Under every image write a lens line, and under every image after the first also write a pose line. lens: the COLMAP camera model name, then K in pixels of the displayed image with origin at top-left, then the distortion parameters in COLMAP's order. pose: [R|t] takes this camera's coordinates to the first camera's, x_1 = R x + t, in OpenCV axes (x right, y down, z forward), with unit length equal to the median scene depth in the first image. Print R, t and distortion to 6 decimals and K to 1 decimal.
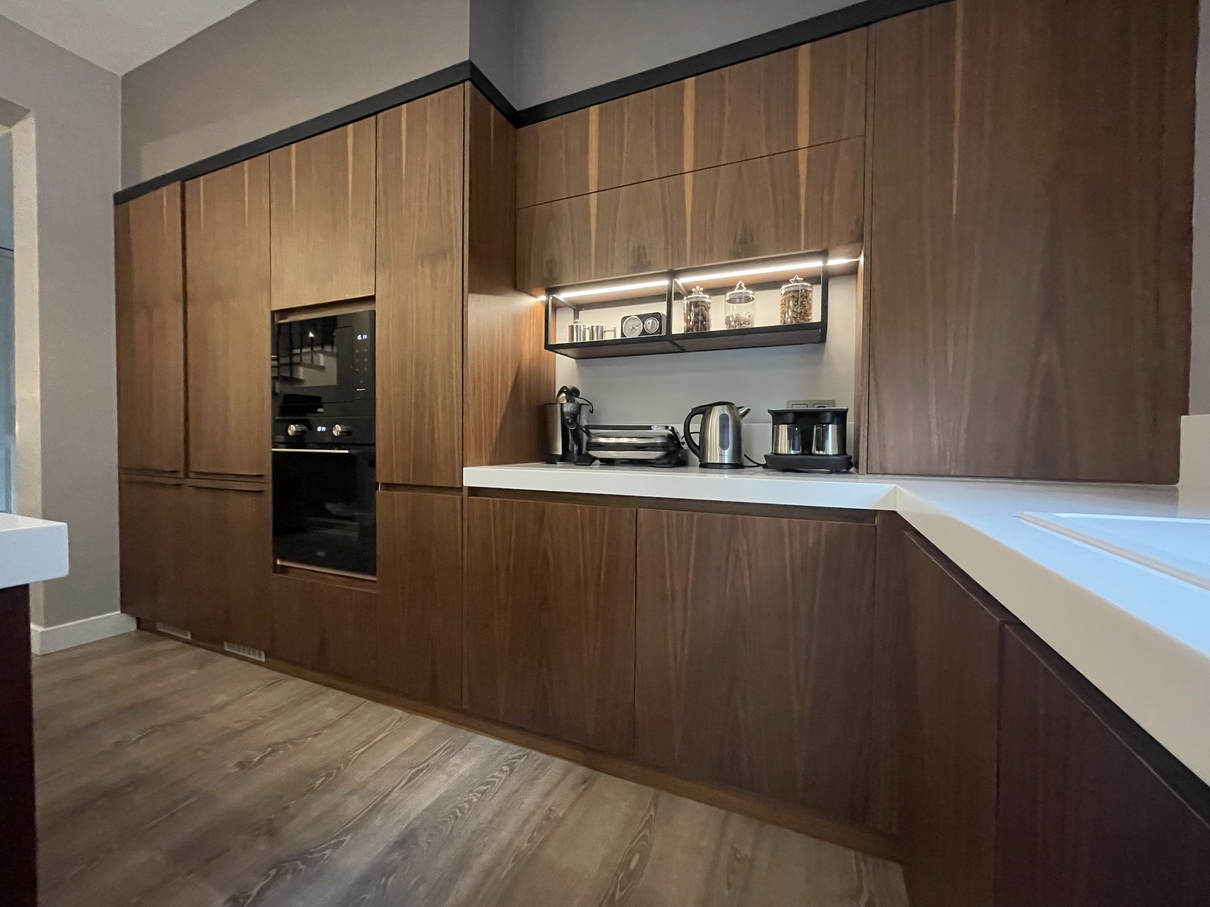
lens RADIAL K [[490.3, 0, 602.3], [0, 490.3, 452.1], [0, 0, 1]] dist [0.001979, -0.000729]
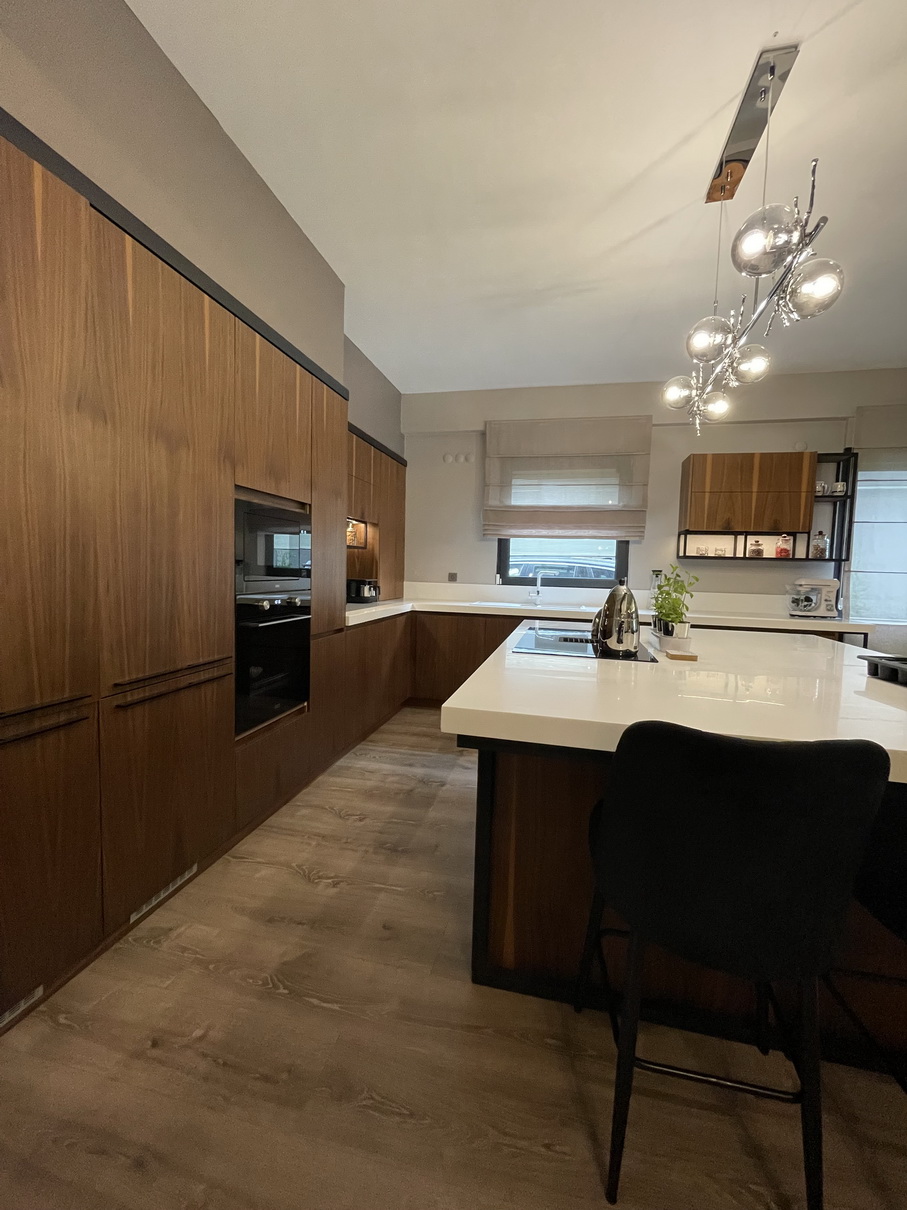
lens RADIAL K [[490.3, 0, 455.7], [0, 490.3, 603.5], [0, 0, 1]] dist [0.001979, -0.000729]
pose [[-0.185041, -0.085016, 0.979047, -2.072583], [-0.005711, 0.996327, 0.085438, -0.169127], [-0.982714, 0.010218, -0.184847, 0.906419]]
